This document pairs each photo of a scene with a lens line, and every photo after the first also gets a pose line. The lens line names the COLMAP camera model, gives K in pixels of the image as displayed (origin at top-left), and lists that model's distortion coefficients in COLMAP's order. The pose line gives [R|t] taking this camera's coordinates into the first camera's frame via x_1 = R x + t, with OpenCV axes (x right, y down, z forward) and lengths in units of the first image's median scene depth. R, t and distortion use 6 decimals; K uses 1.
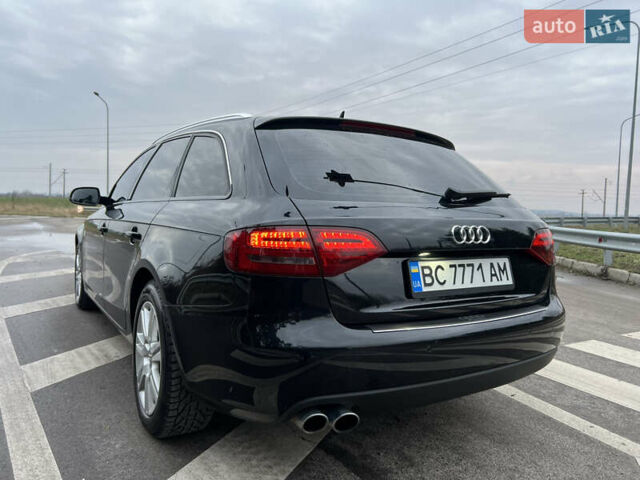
lens RADIAL K [[481.3, 0, 323.3], [0, 481.3, 242.2], [0, 0, 1]] dist [0.052018, -0.055296]
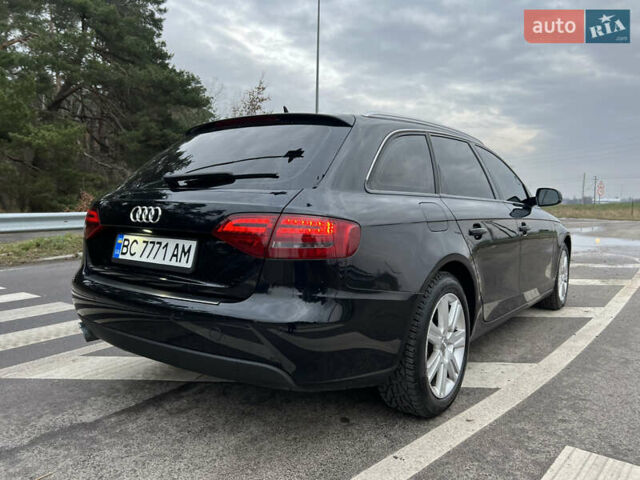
lens RADIAL K [[481.1, 0, 324.2], [0, 481.1, 243.7], [0, 0, 1]] dist [0.049064, -0.050420]
pose [[0.378163, 0.056222, -0.924030, 1.411618], [-0.065733, 0.997265, 0.033777, -0.012605], [0.923403, 0.047966, 0.380824, 0.897490]]
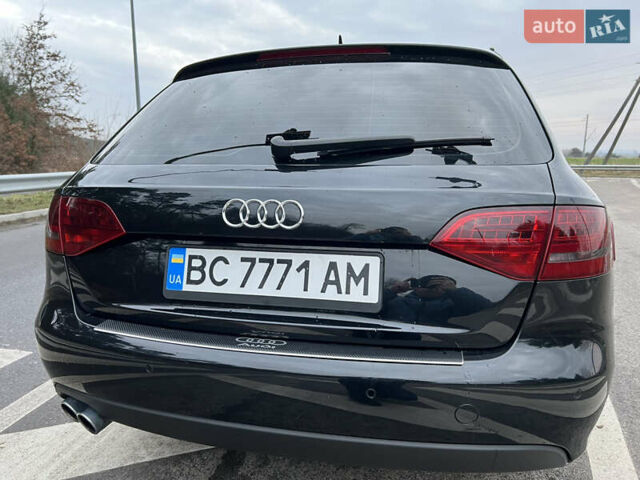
lens RADIAL K [[481.1, 0, 324.2], [0, 481.1, 243.7], [0, 0, 1]] dist [0.049064, -0.050420]
pose [[0.703267, 0.095354, -0.704502, 0.755839], [-0.024174, 0.993599, 0.110351, -0.044930], [0.710515, -0.060576, 0.701070, 0.577538]]
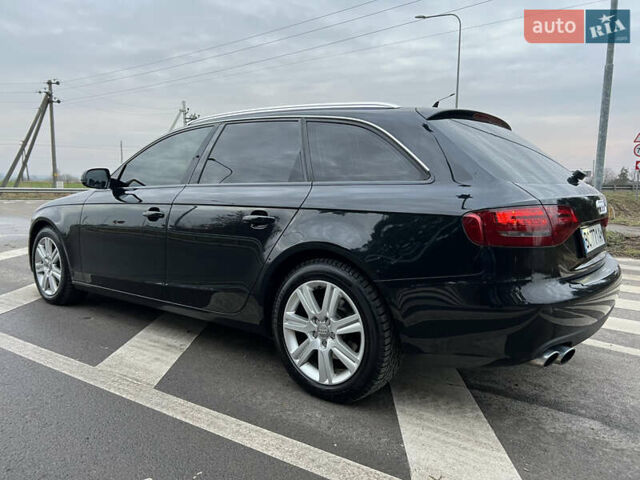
lens RADIAL K [[484.3, 0, 321.1], [0, 484.3, 239.9], [0, 0, 1]] dist [0.040858, -0.003470]
pose [[0.943503, -0.059268, 0.326022, -0.794738], [0.042459, 0.997388, 0.058441, -0.033157], [-0.328634, -0.041297, 0.943554, -0.003290]]
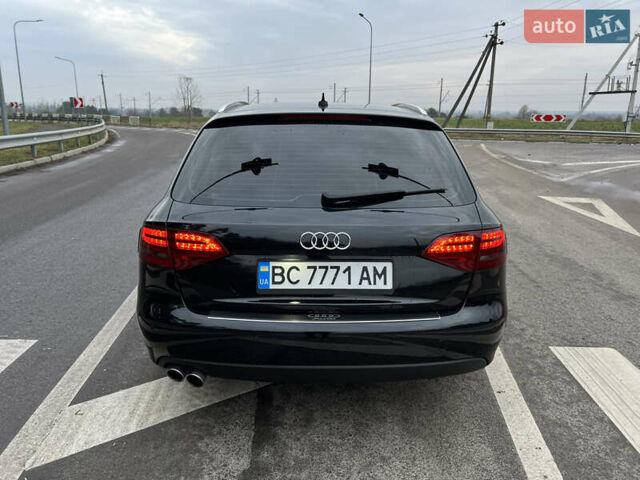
lens RADIAL K [[480.8, 0, 321.4], [0, 480.8, 240.9], [0, 0, 1]] dist [0.060391, -0.067190]
pose [[0.856987, 0.107843, -0.503927, 0.772622], [-0.019846, 0.984039, 0.176840, -0.187408], [0.514956, -0.141549, 0.845449, 0.105182]]
